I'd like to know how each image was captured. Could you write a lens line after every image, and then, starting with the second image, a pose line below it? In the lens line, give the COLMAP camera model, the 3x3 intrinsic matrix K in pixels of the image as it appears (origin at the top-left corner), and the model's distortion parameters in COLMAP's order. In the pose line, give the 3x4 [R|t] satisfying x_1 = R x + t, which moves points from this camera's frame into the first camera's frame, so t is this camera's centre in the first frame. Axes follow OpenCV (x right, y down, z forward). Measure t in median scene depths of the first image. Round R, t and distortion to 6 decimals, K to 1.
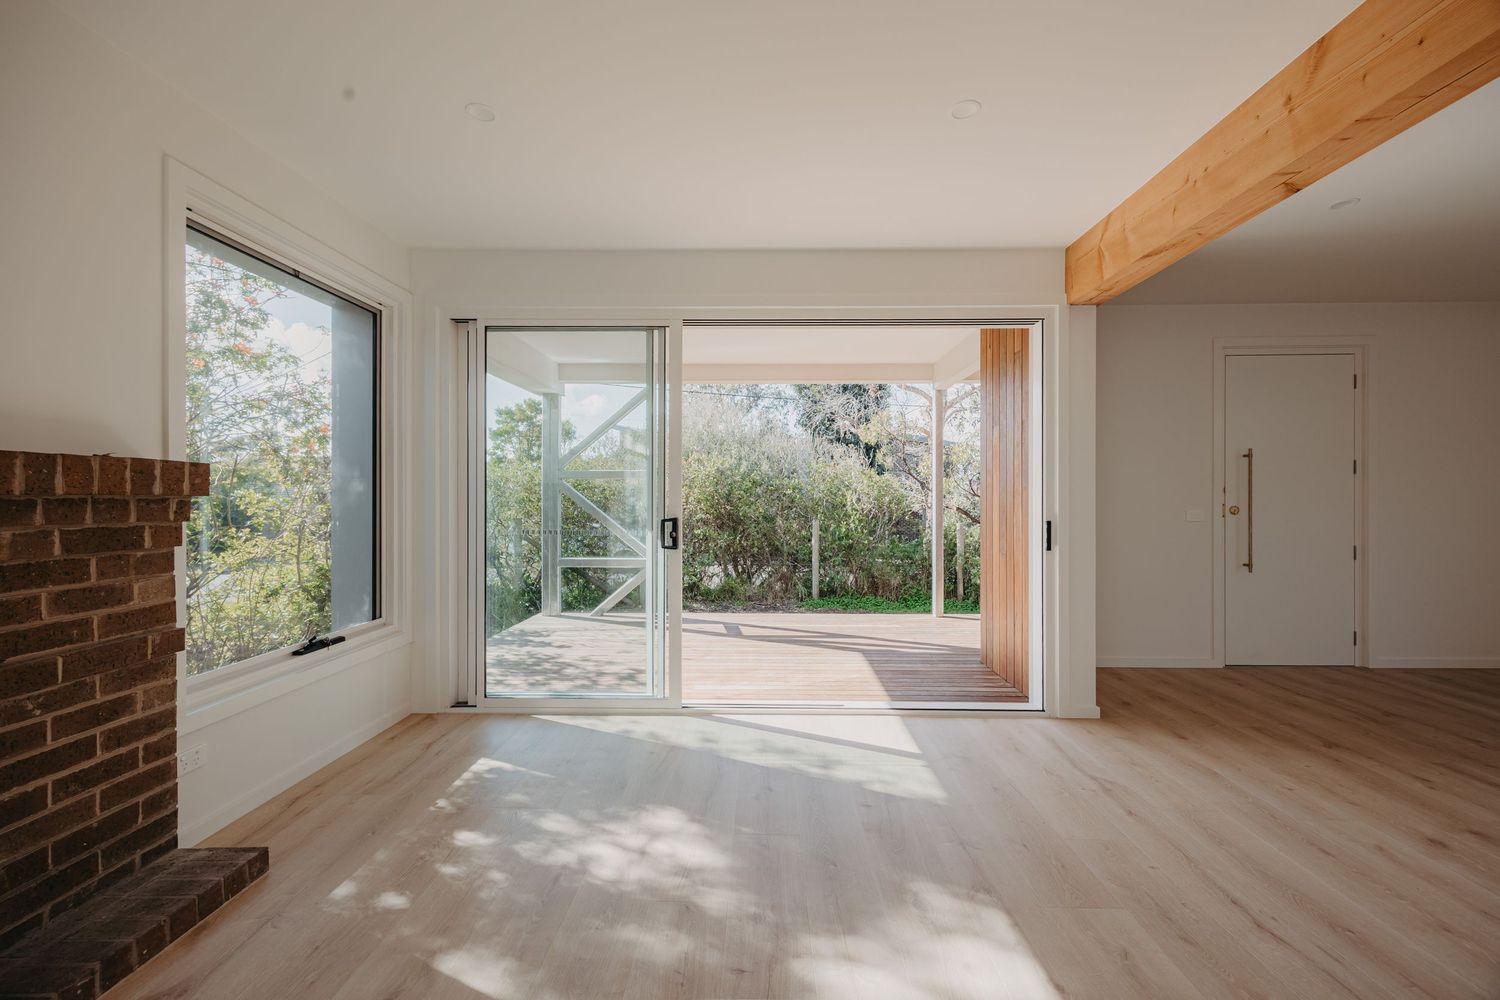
lens RADIAL K [[603.4, 0, 750.0], [0, 603.4, 500.0], [0, 0, 1]] dist [-0.001010, -0.000013]
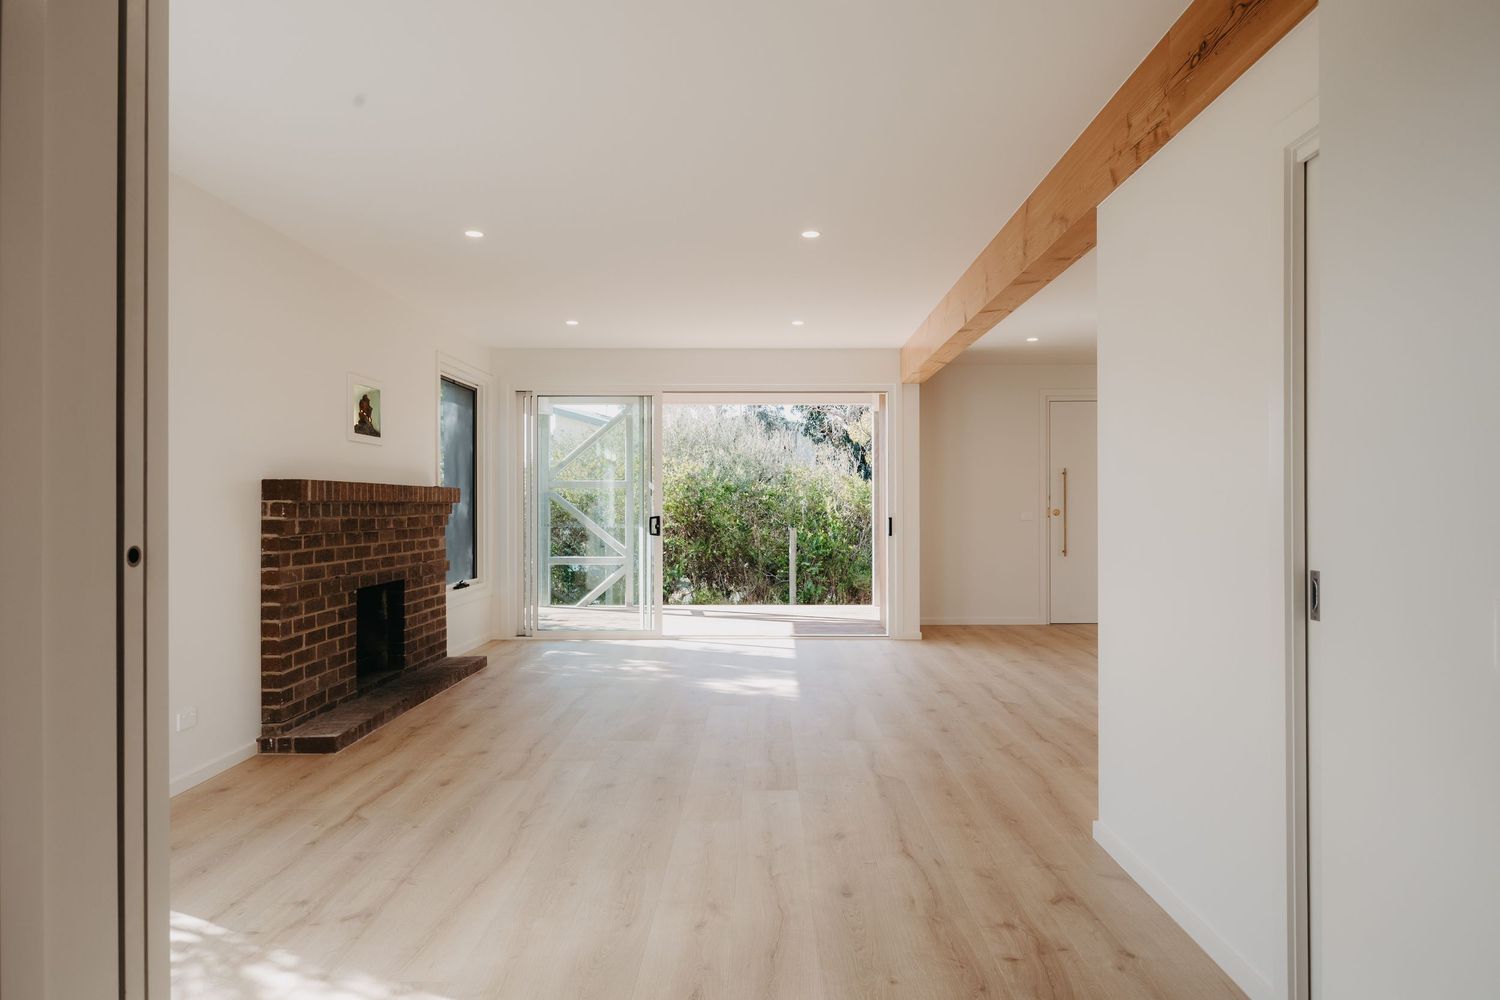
lens RADIAL K [[916.6, 0, 750.0], [0, 916.6, 500.0], [0, 0, 1]] dist [0.002306, 0.000486]
pose [[0.999950, -0.001338, 0.009898, 0.057946], [0.001440, 0.999946, -0.010272, 0.007332], [-0.009884, 0.010286, 0.999898, -0.869794]]
